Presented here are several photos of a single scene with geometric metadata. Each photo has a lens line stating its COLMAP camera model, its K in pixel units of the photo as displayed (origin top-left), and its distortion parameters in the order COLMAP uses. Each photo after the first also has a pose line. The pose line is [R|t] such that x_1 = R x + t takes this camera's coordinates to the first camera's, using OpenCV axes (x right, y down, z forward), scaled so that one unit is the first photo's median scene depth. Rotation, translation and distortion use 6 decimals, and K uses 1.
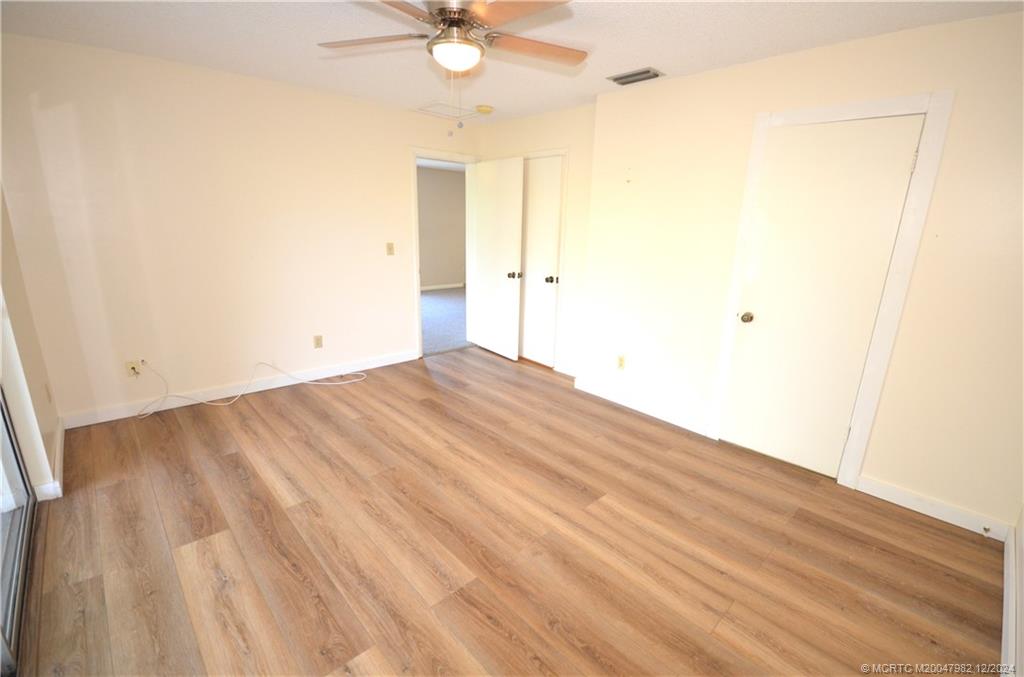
lens RADIAL K [[456.6, 0, 512.0], [0, 456.6, 338.5], [0, 0, 1]] dist [-0.001377, -0.000155]
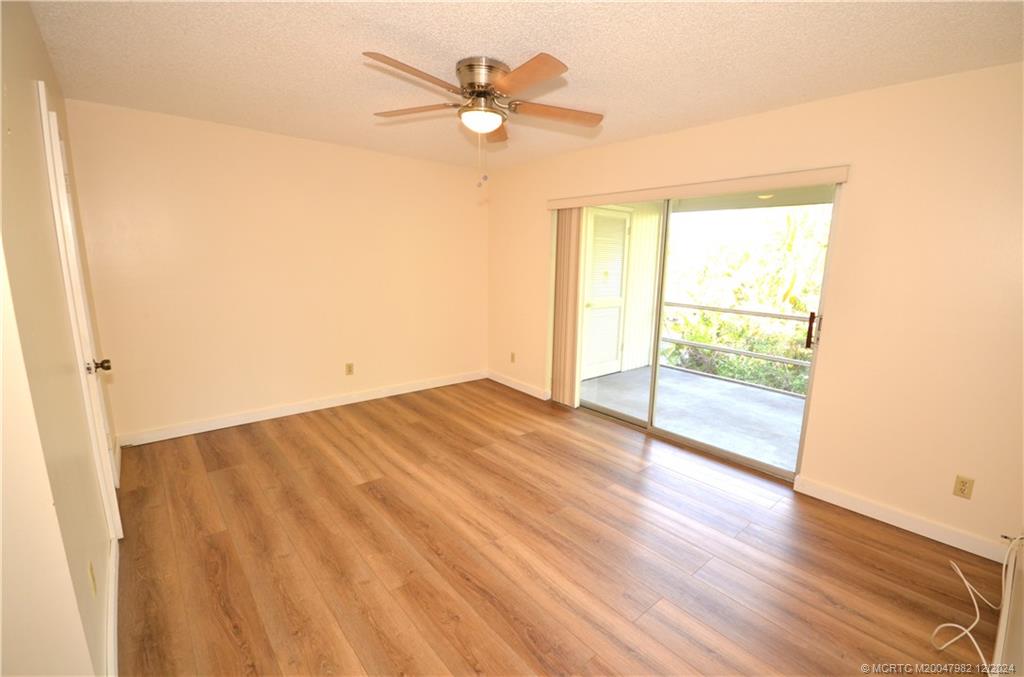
lens RADIAL K [[456.6, 0, 512.0], [0, 456.6, 338.5], [0, 0, 1]] dist [-0.001377, -0.000155]
pose [[-0.997270, -0.062129, 0.039903, -0.213662], [-0.039638, 0.906384, 0.420590, -0.501751], [-0.062298, 0.417860, -0.906373, 1.889143]]
